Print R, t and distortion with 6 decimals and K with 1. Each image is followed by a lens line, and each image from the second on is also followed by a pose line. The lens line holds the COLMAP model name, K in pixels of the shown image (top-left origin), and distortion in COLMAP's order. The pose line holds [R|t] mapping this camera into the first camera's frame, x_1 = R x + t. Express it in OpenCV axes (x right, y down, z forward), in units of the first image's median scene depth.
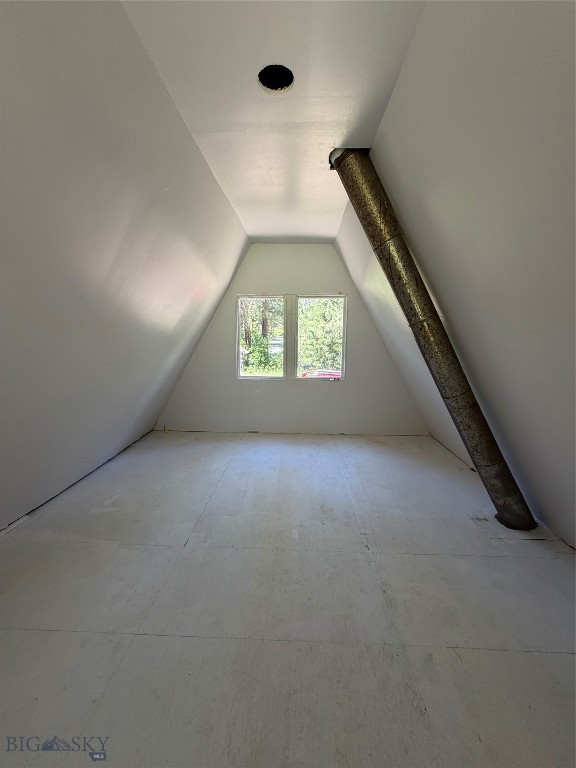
lens RADIAL K [[312.7, 0, 289.0], [0, 312.7, 386.0], [0, 0, 1]] dist [-0.001534, -0.000190]
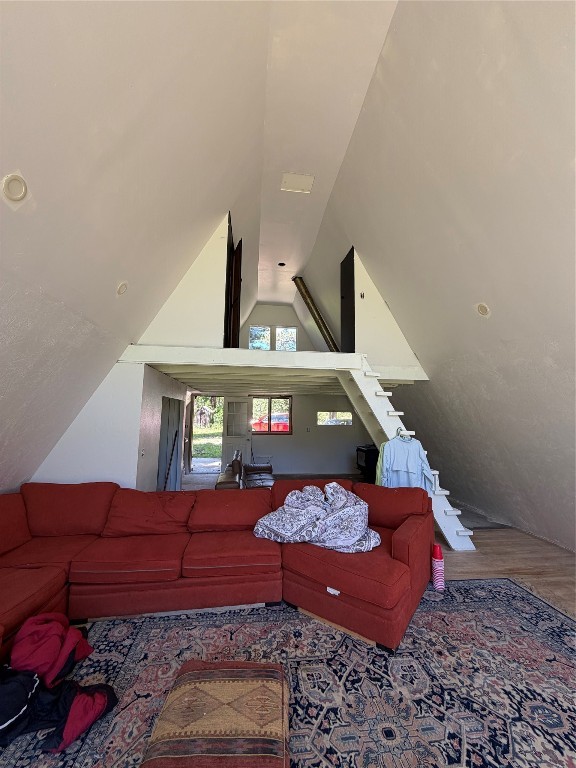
lens RADIAL K [[312.7, 0, 281.9], [0, 312.7, 383.0], [0, 0, 1]] dist [-0.001534, -0.000190]
pose [[0.992935, 0.016255, 0.117537, -0.221150], [0.013833, 0.967960, -0.250722, 0.771311], [-0.117847, 0.250577, 0.960897, -1.232731]]
